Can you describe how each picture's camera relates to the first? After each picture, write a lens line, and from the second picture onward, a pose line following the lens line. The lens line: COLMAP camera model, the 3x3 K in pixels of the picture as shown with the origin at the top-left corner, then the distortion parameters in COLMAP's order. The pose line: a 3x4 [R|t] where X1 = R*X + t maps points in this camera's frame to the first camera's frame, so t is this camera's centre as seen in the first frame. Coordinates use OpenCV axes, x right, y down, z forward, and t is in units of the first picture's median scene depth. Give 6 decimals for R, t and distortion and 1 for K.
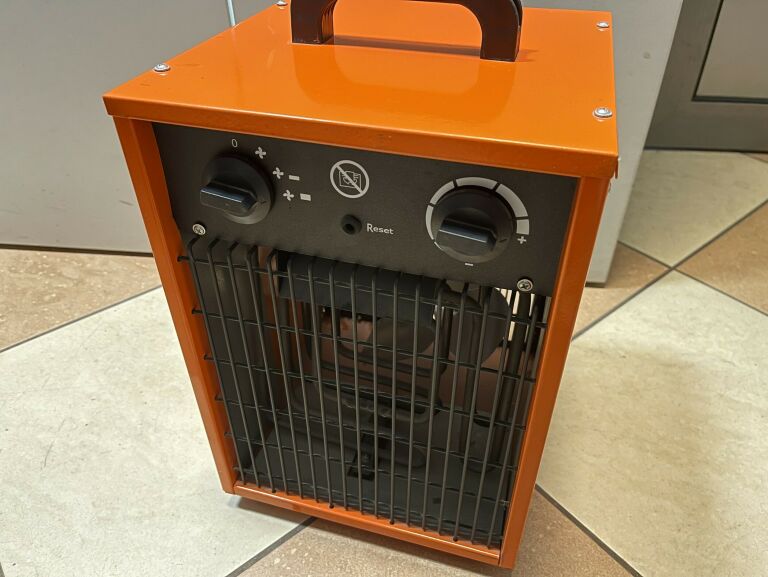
lens RADIAL K [[618.0, 0, 380.7], [0, 618.0, 283.7], [0, 0, 1]] dist [0.046624, 0.000341]
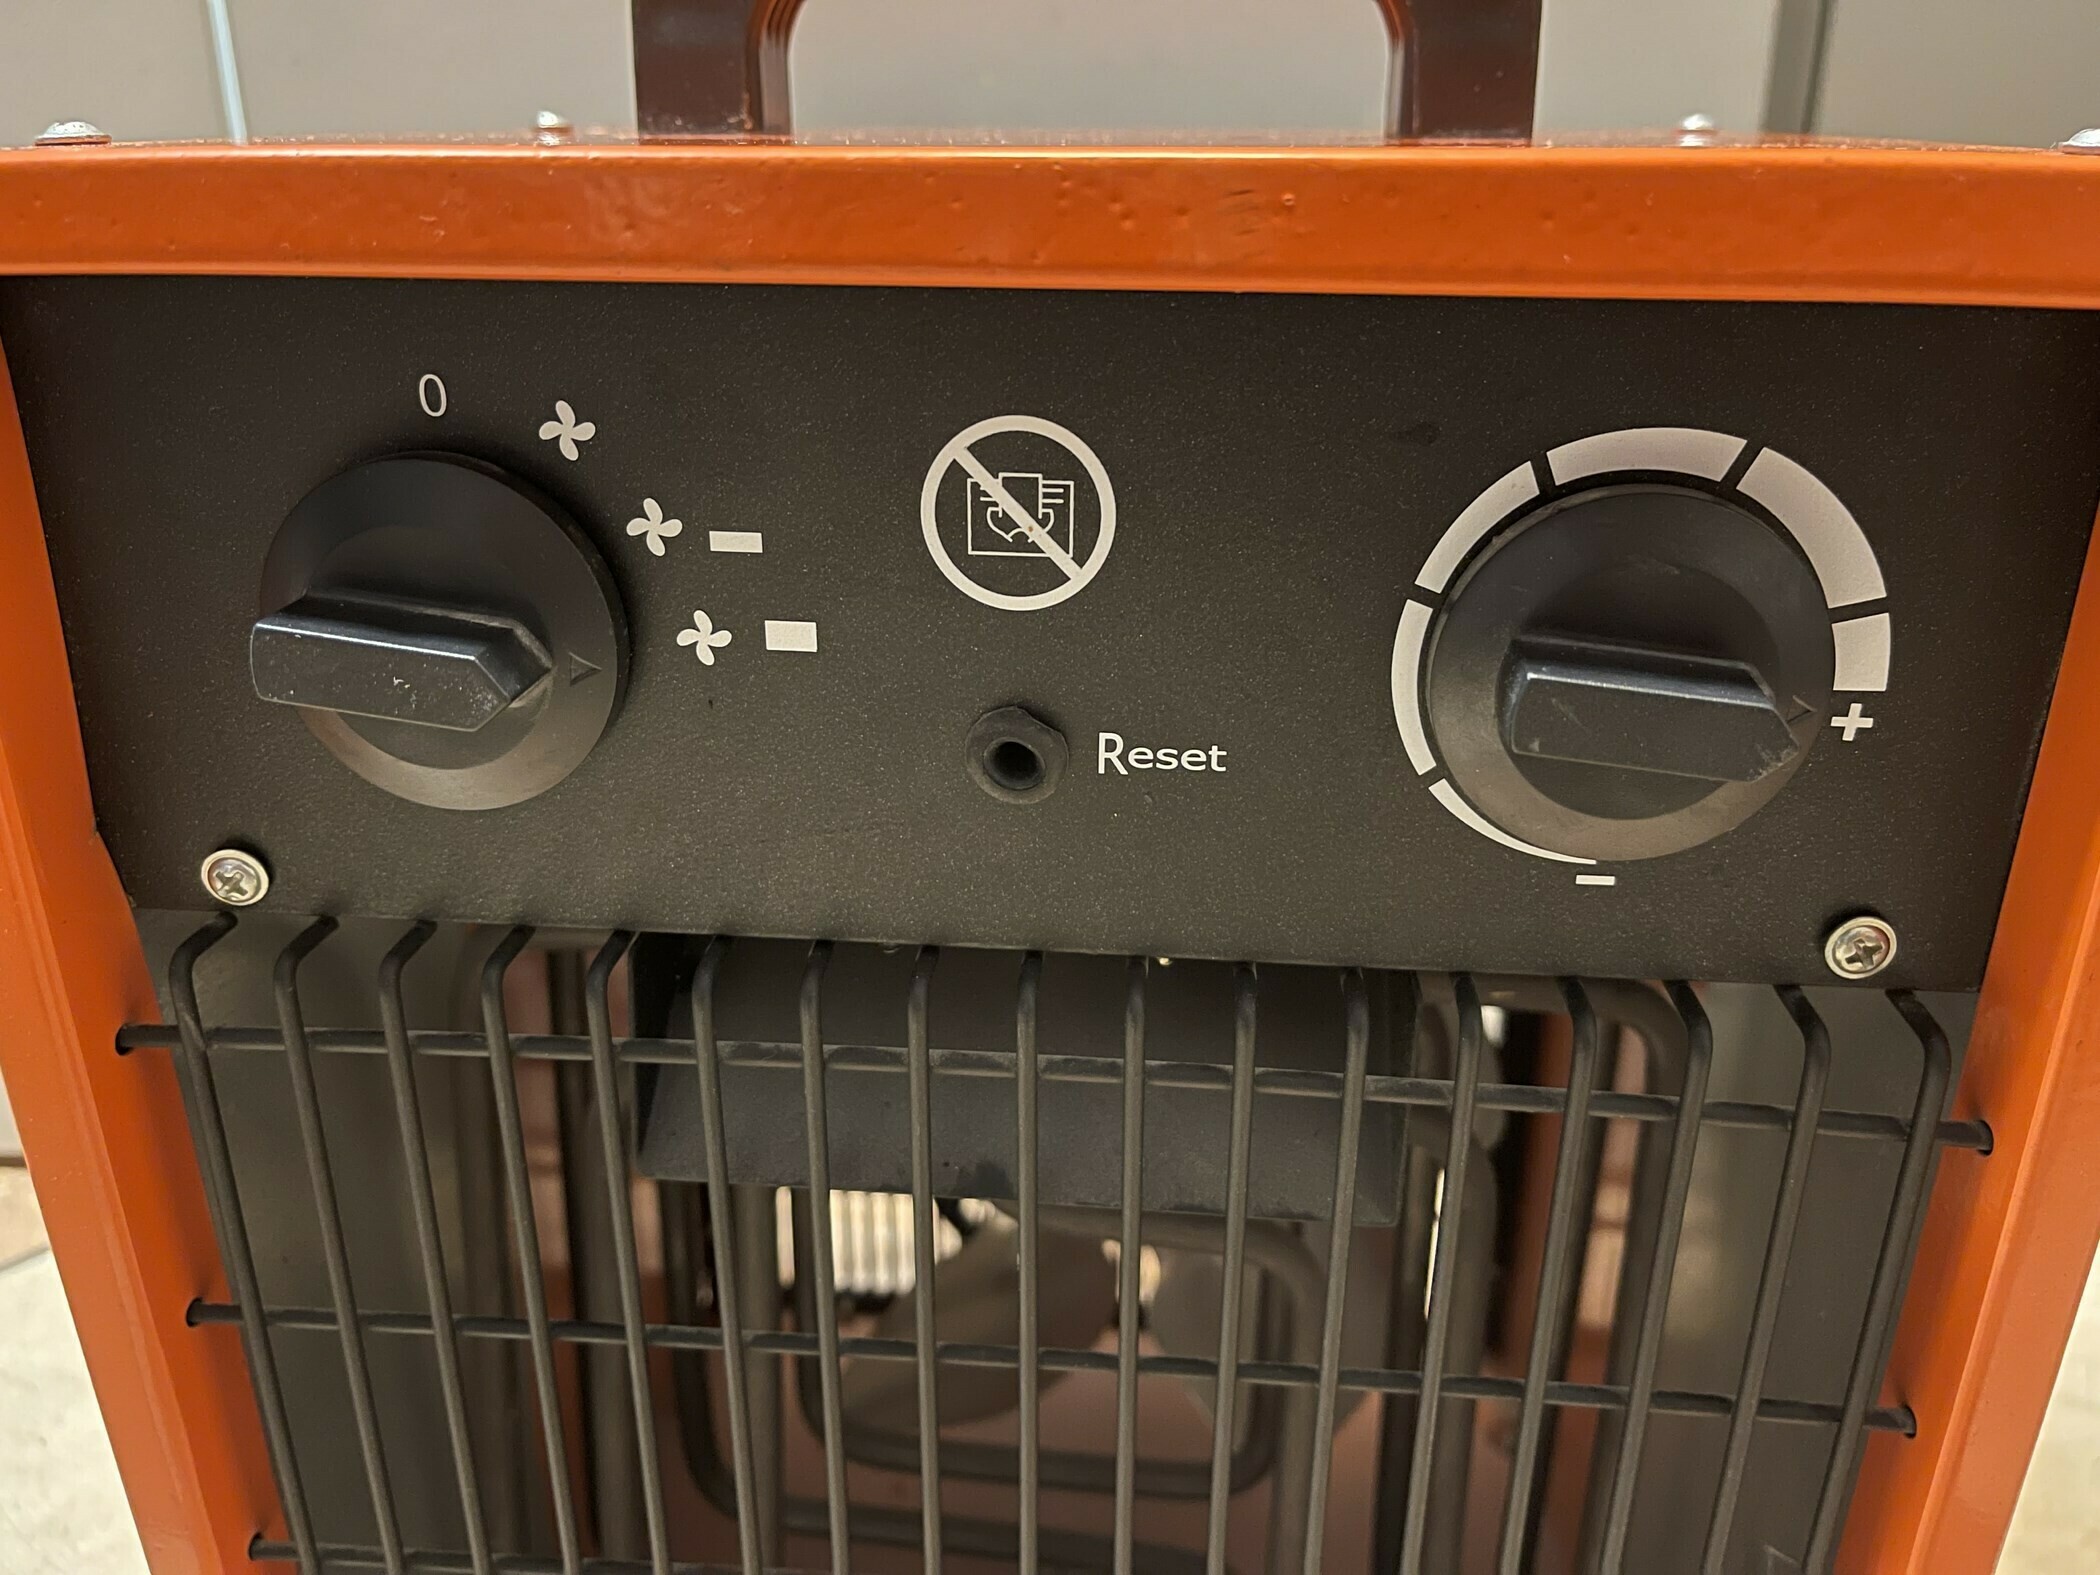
lens RADIAL K [[1656.5, 0, 1043.4], [0, 1656.5, 745.2], [0, 0, 1]] dist [0.009264, -0.008344]
pose [[0.978323, -0.068629, 0.195381, -0.151110], [0.118862, 0.958690, -0.258427, 0.049768], [-0.169574, 0.276049, 0.946066, 0.473639]]
